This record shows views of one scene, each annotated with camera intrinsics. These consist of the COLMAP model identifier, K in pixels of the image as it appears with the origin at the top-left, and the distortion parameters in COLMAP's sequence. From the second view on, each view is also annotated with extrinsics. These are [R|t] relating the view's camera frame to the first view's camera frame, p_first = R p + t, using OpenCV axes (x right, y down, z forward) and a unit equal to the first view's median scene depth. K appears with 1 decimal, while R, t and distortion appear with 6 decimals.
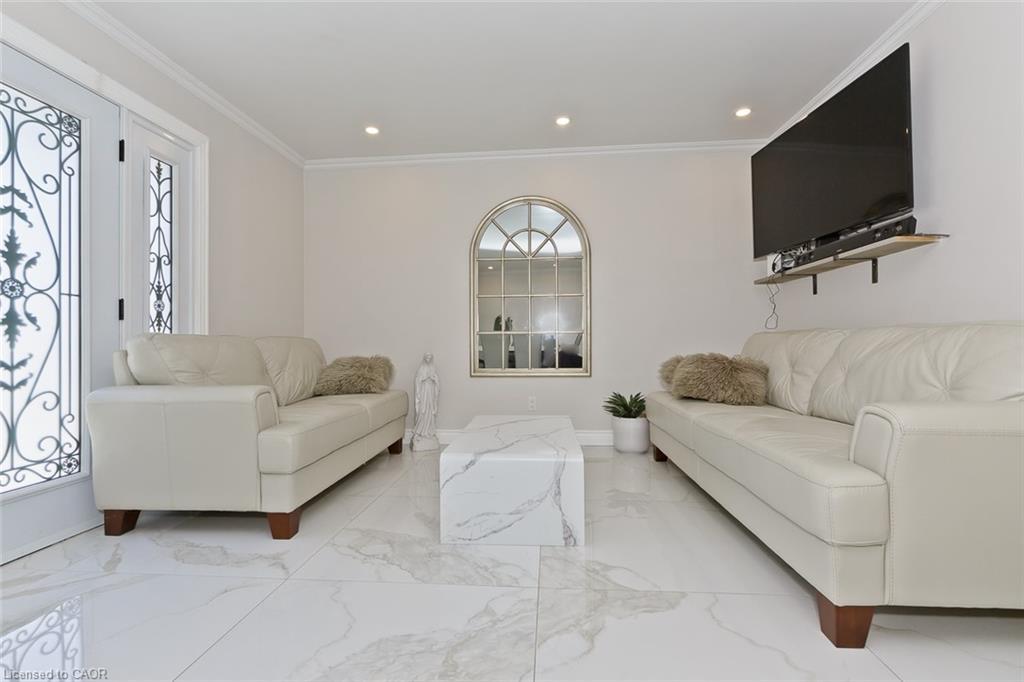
lens RADIAL K [[464.5, 0, 512.0], [0, 464.5, 341.0], [0, 0, 1]] dist [-0.008788, -0.000179]
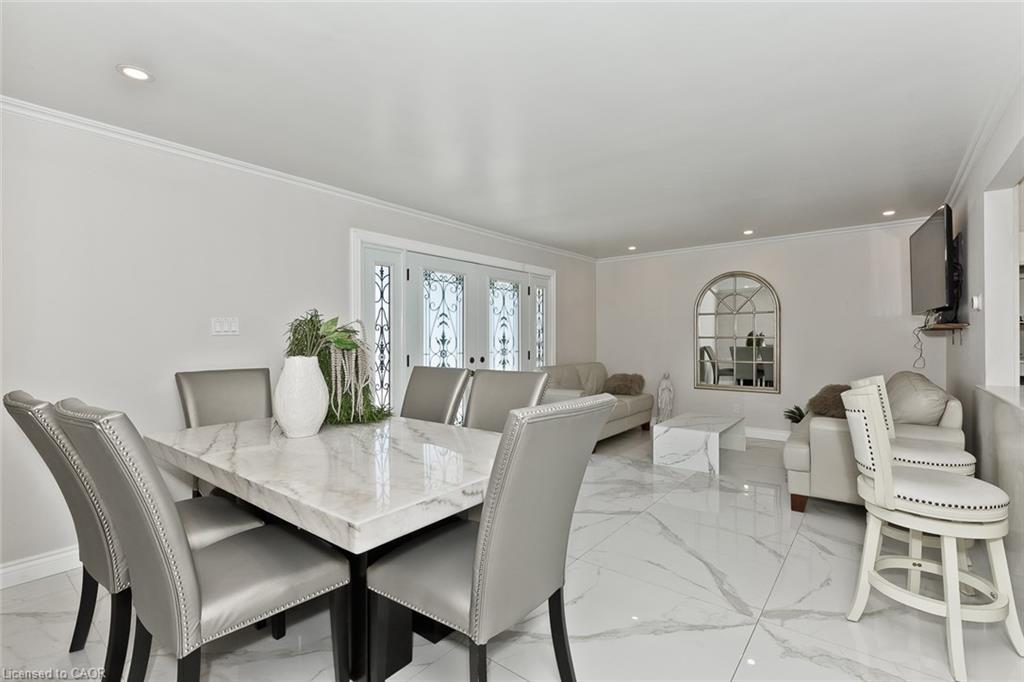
lens RADIAL K [[464.5, 0, 512.0], [0, 464.5, 341.0], [0, 0, 1]] dist [-0.008788, -0.000179]
pose [[0.829673, 0.007733, -0.558196, 0.487869], [-0.001874, 0.999937, 0.011068, -0.178153], [0.558246, -0.008136, 0.829635, -1.163209]]
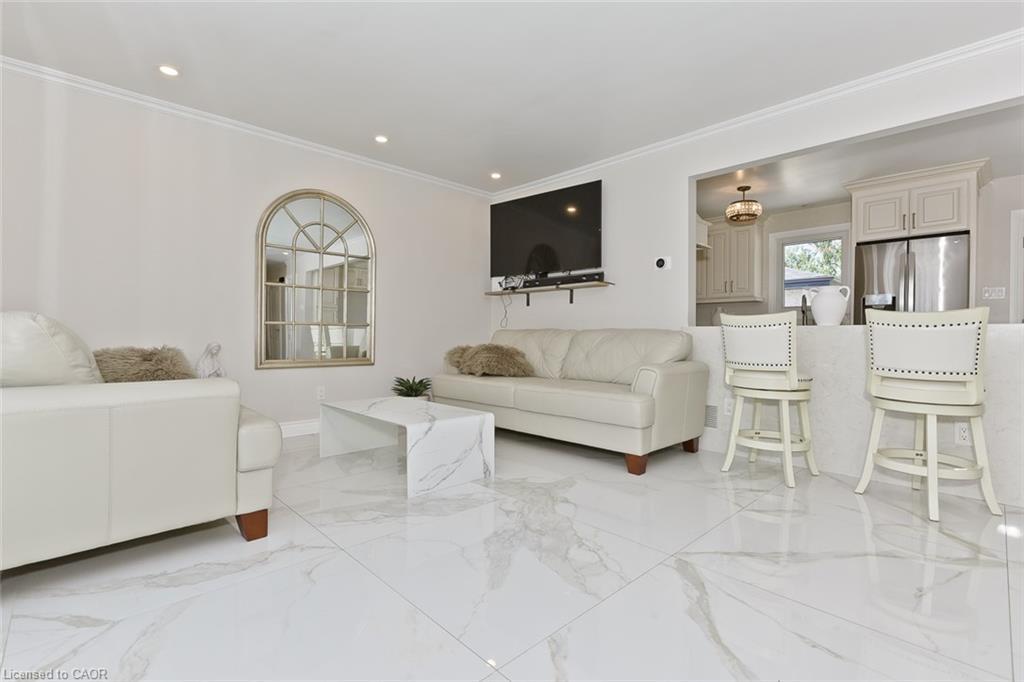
lens RADIAL K [[473.3, 0, 513.8], [0, 473.3, 337.7], [0, 0, 1]] dist [-0.003882, -0.000127]
pose [[0.661183, 0.010658, 0.750149, -0.809064], [-0.017548, 0.999845, 0.001261, 0.005964], [-0.750020, -0.013998, 0.661267, -0.024004]]
